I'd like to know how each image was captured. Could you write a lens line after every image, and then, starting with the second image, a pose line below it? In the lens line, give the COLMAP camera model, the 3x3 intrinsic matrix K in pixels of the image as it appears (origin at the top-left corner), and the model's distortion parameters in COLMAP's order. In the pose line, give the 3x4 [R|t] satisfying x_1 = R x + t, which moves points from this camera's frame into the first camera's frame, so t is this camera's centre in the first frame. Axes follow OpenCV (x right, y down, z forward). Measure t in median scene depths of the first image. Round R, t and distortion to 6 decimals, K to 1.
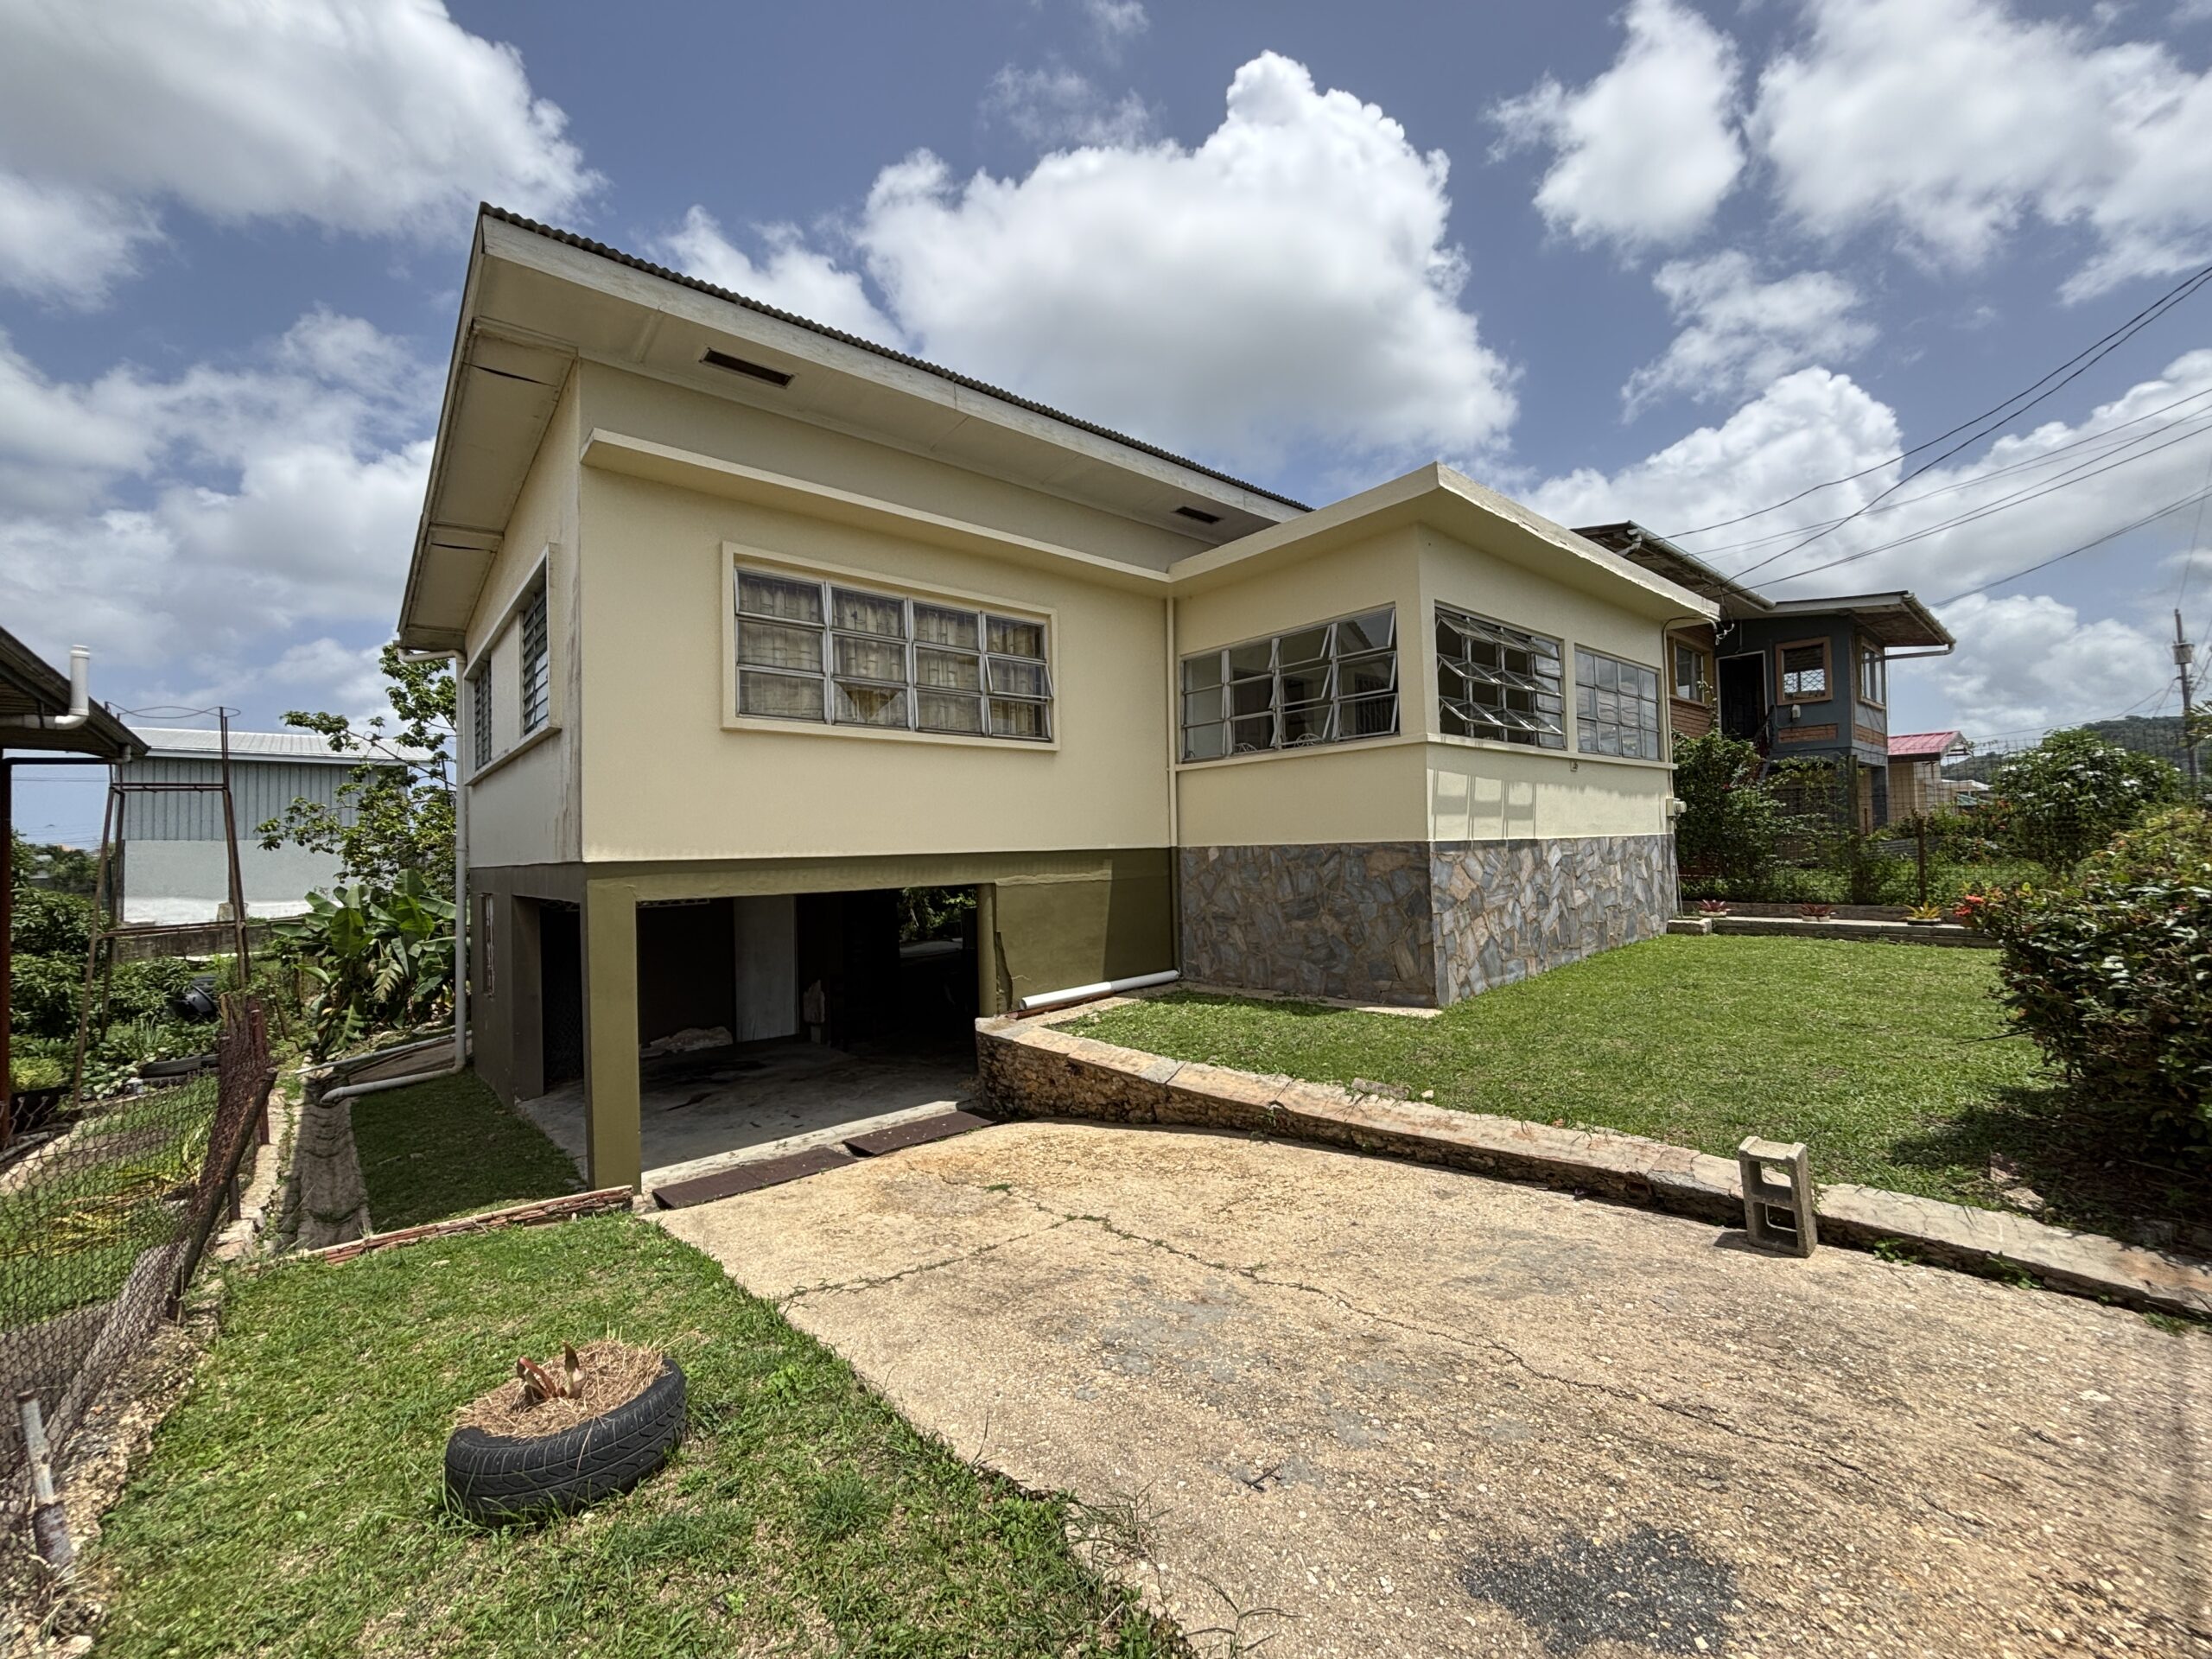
lens RADIAL K [[860.3, 0, 1072.0], [0, 860.3, 825.6], [0, 0, 1]] dist [0.002267, 0.000067]
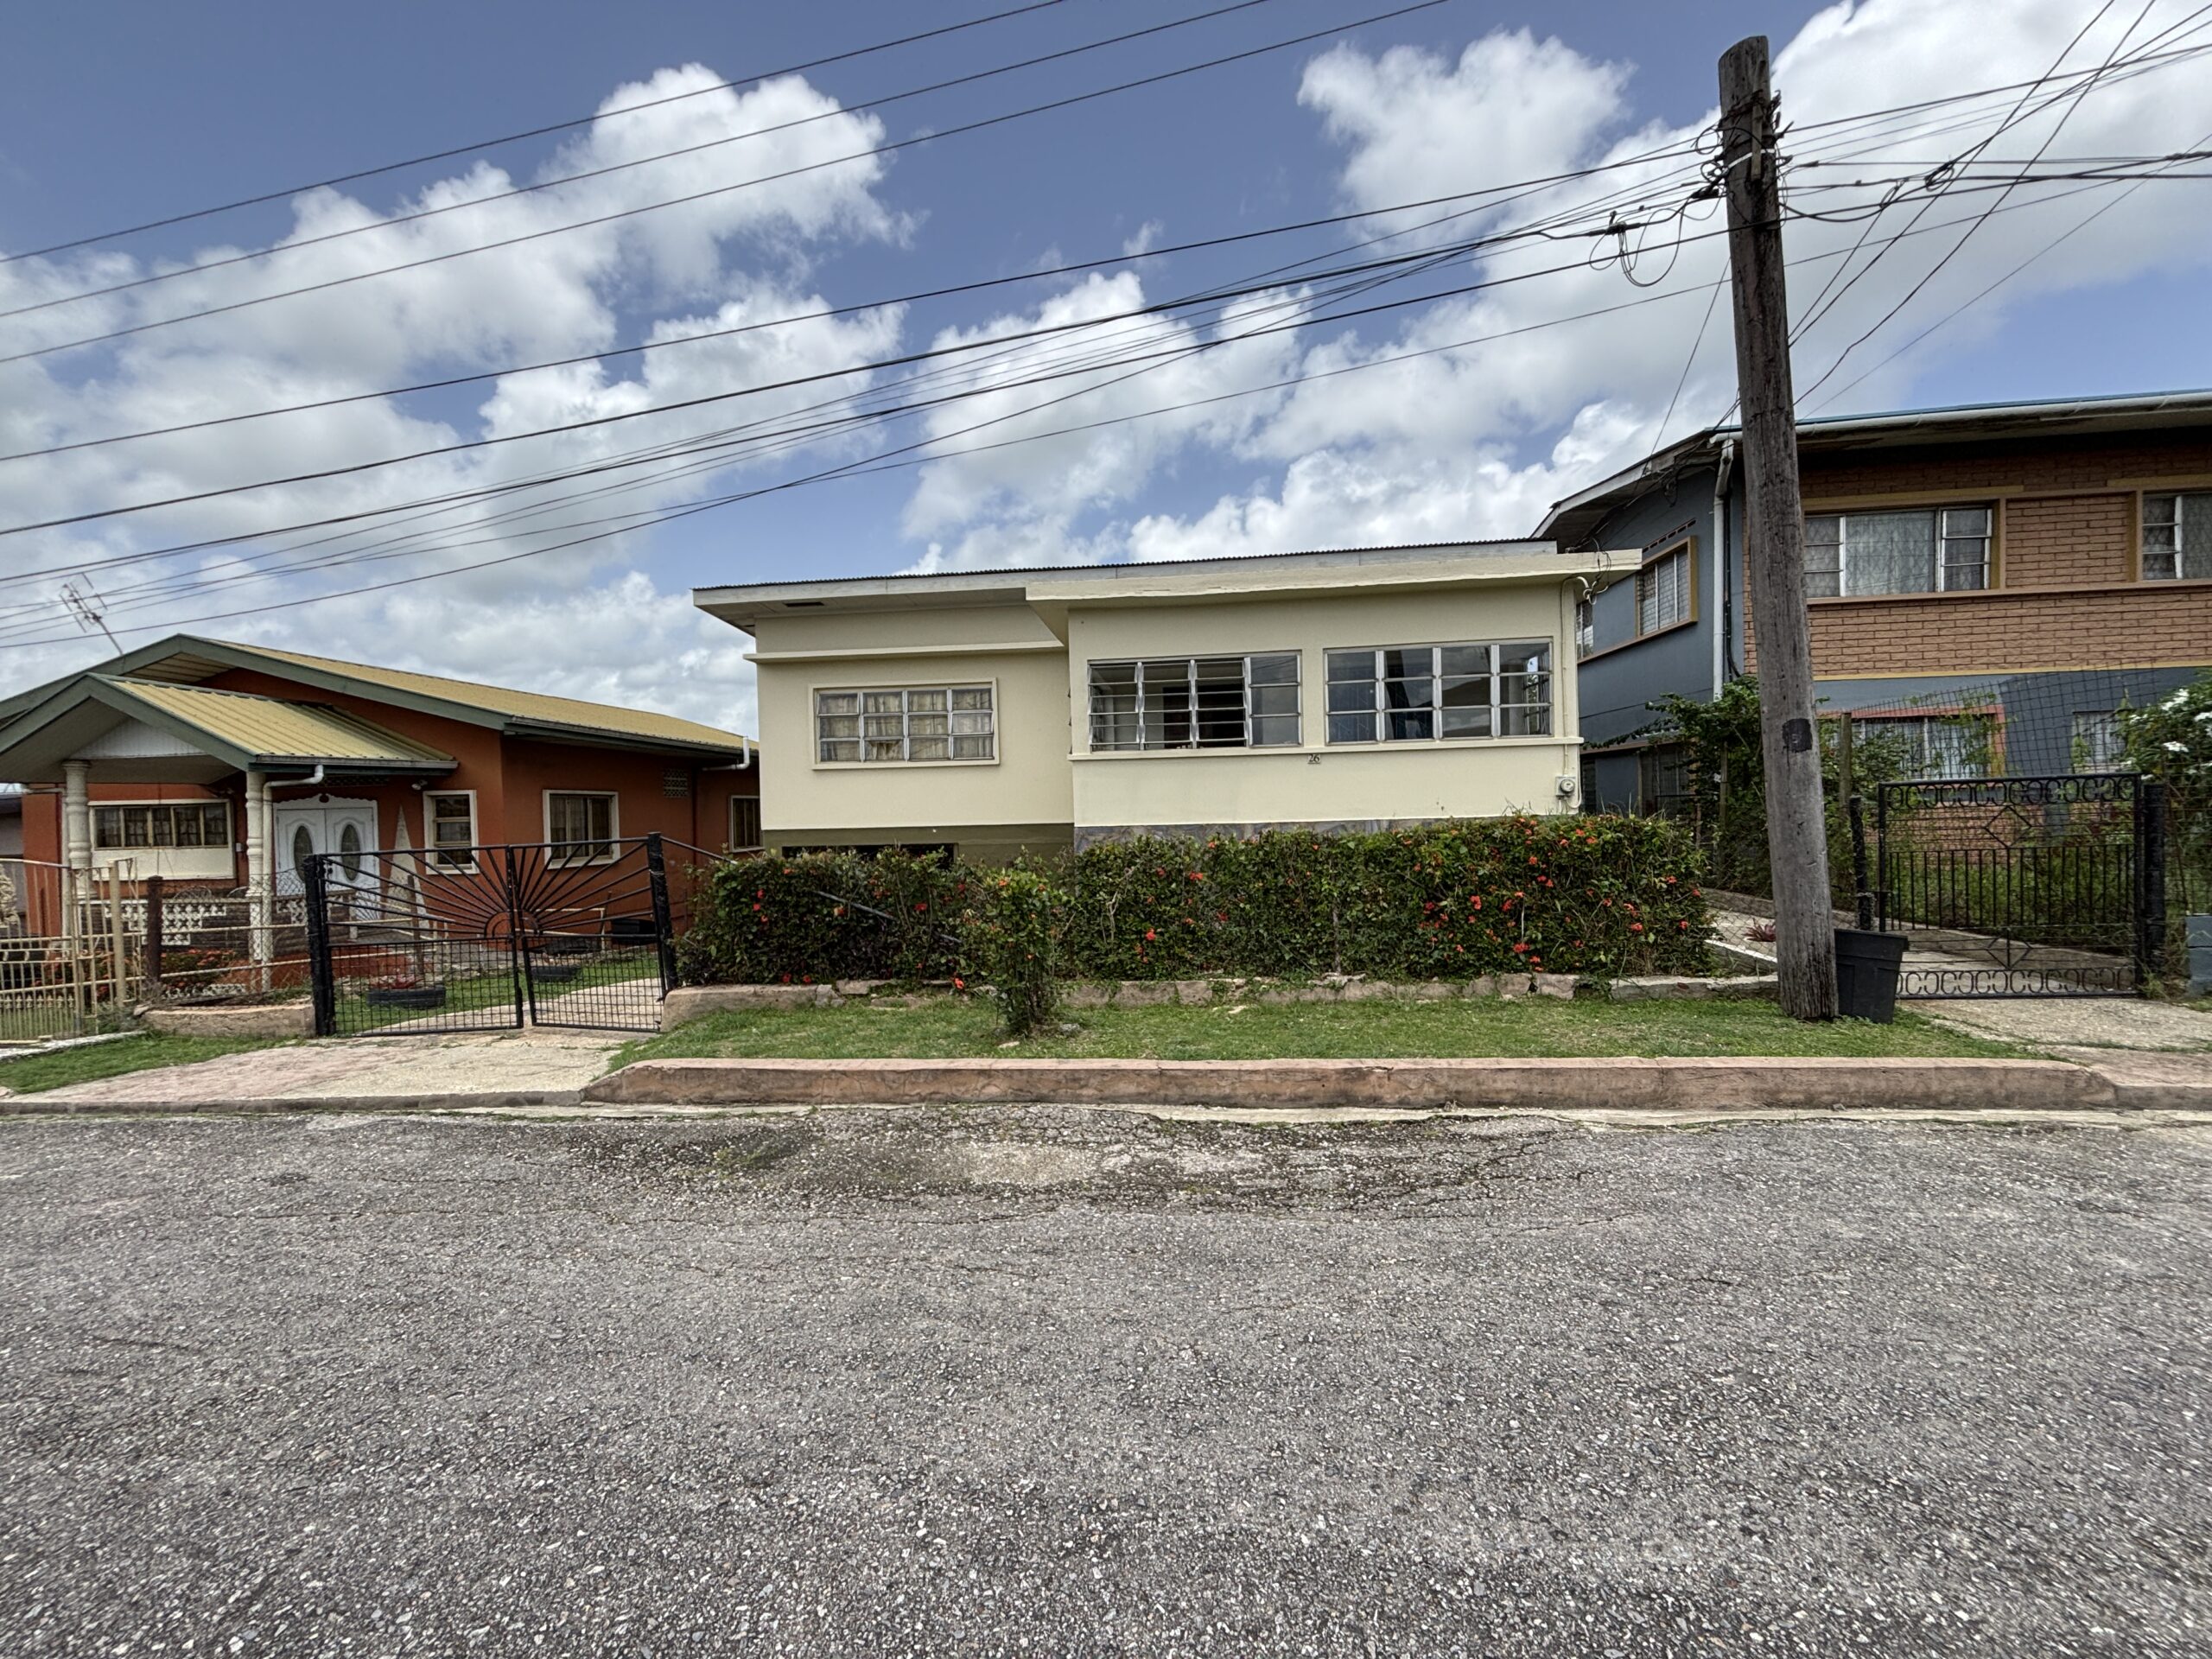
lens RADIAL K [[902.4, 0, 1106.0], [0, 902.4, 829.5], [0, 0, 1]] dist [-0.005100, -0.000020]
pose [[0.678051, 0.026030, -0.734554, 1.430974], [0.031875, 0.997391, 0.064767, -0.067624], [0.734324, -0.067329, 0.675452, -0.016614]]
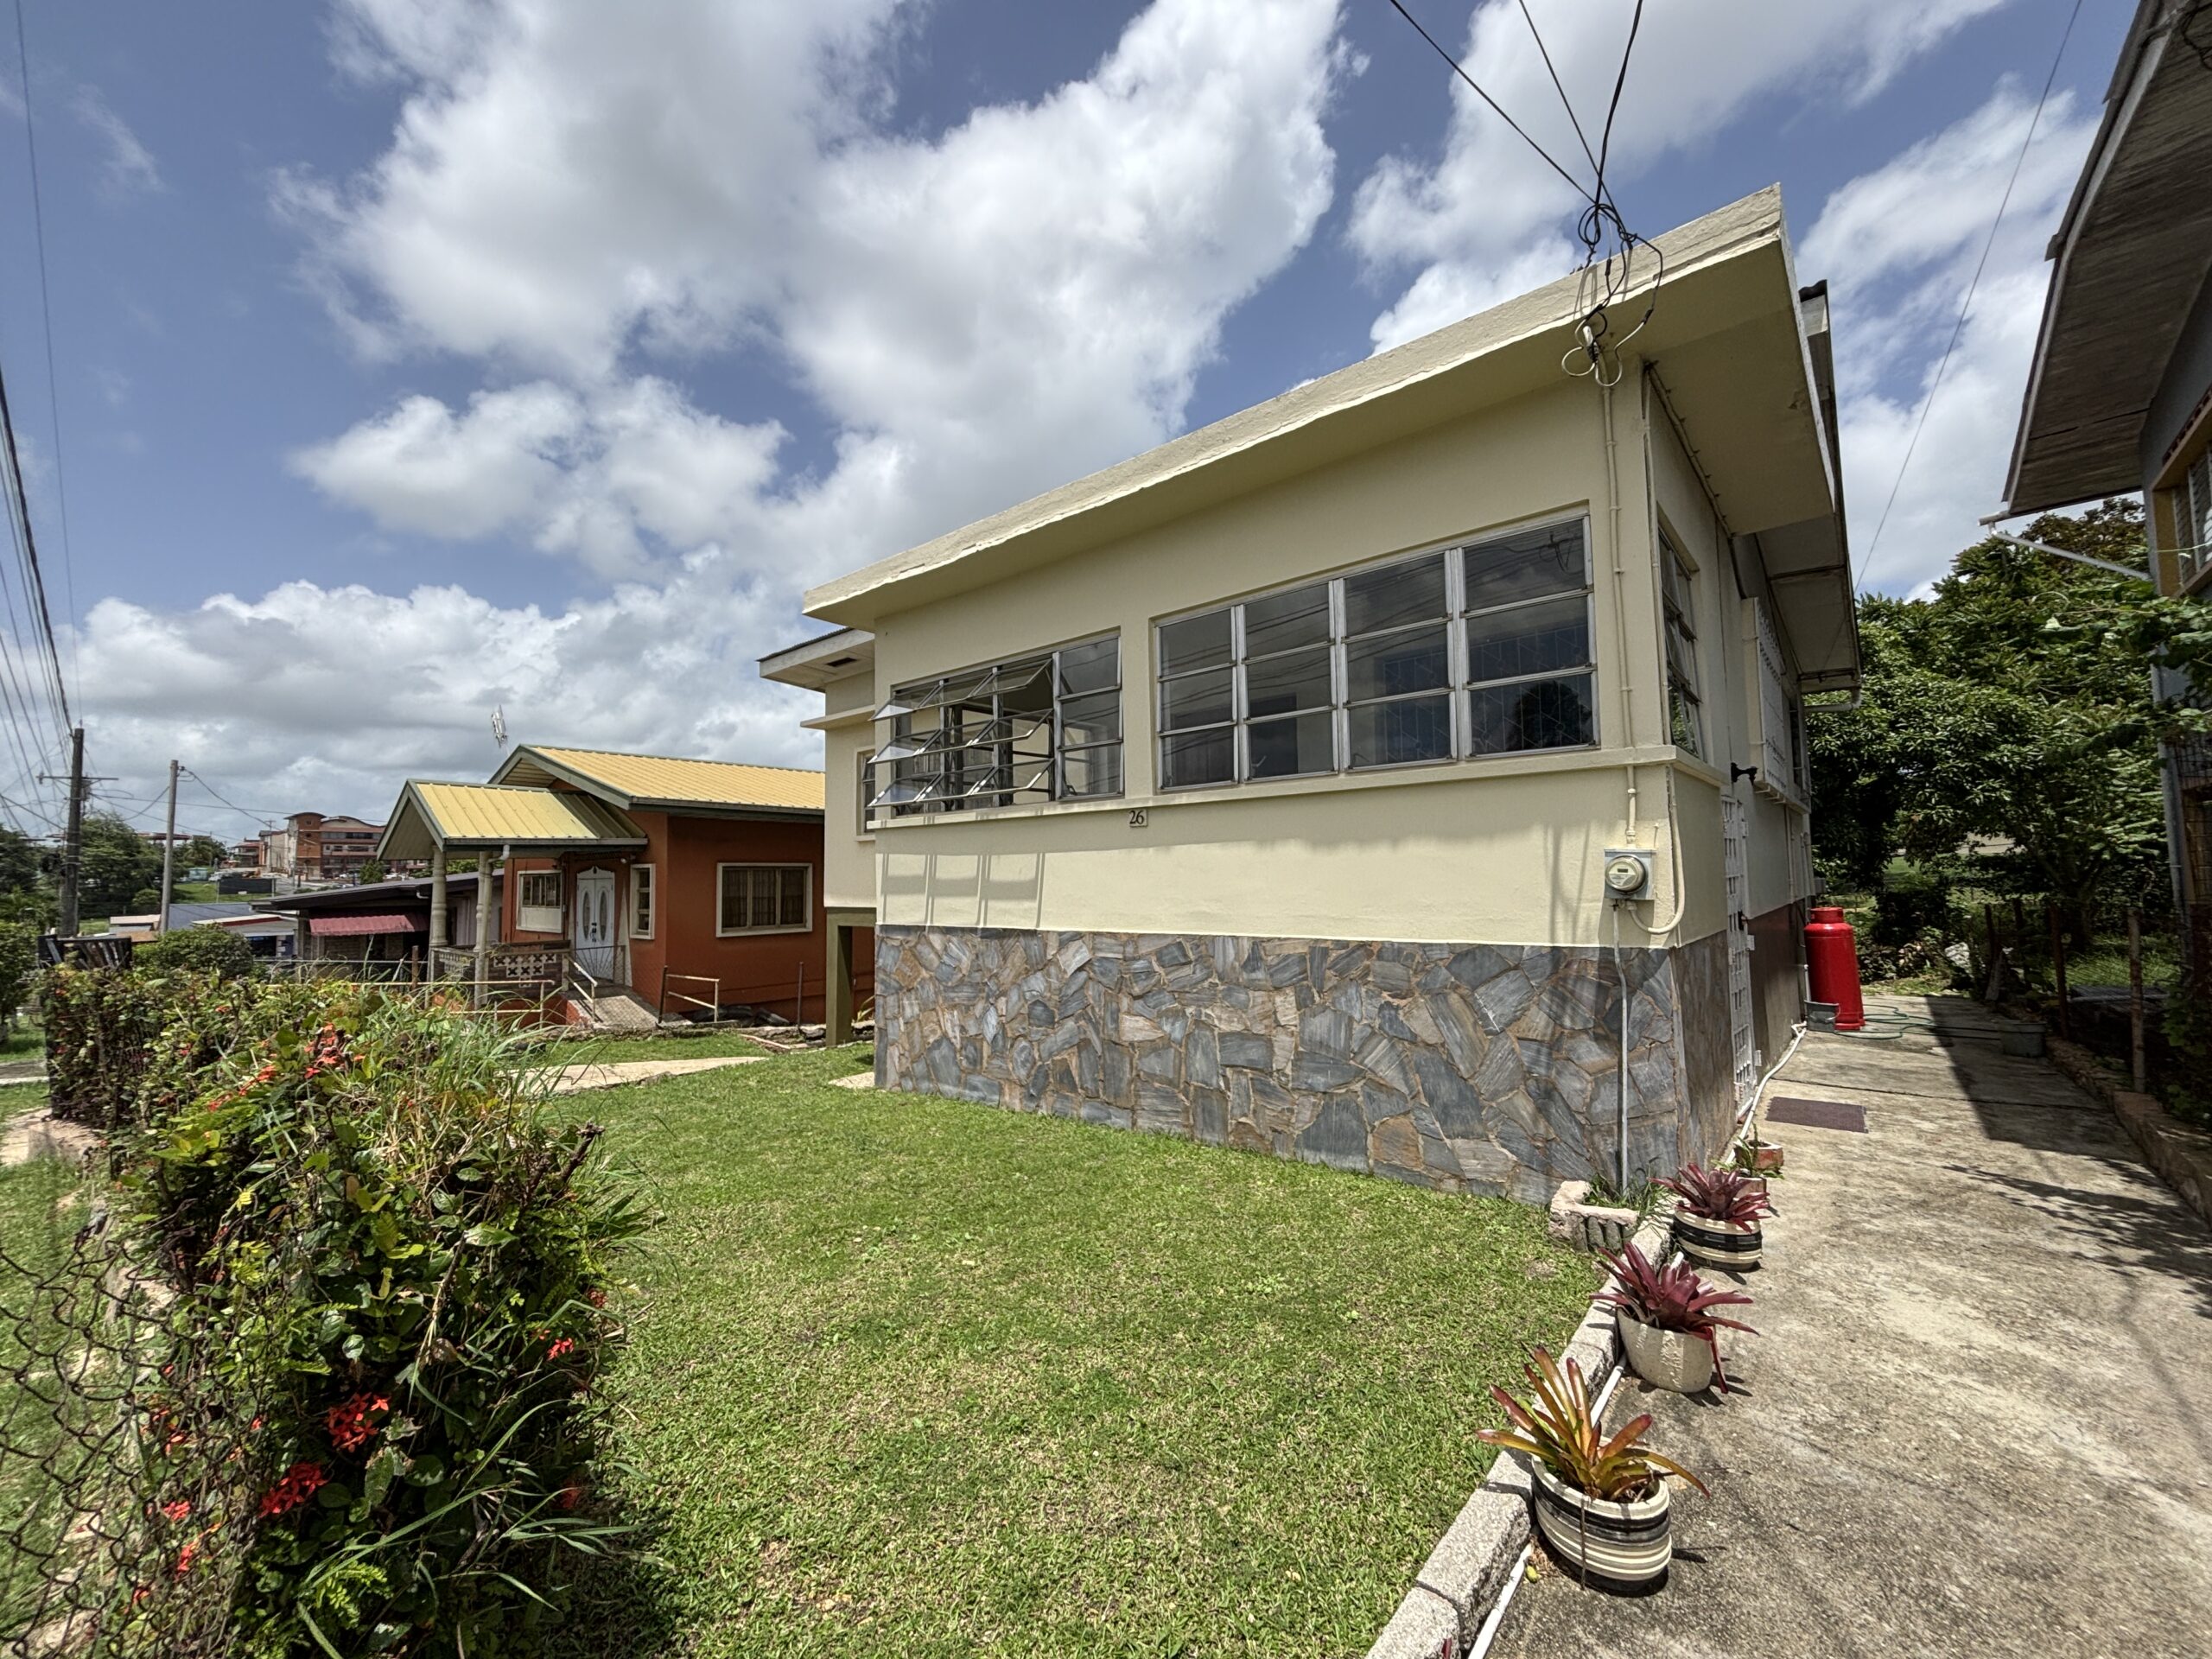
lens RADIAL K [[902.5, 0, 1106.0], [0, 902.5, 829.5], [0, 0, 1]] dist [0.001179, 0.000046]
pose [[0.140086, -0.028400, -0.989732, 1.379314], [0.048656, 0.998578, -0.021767, -0.051912], [0.988943, -0.045107, 0.141269, 1.009397]]
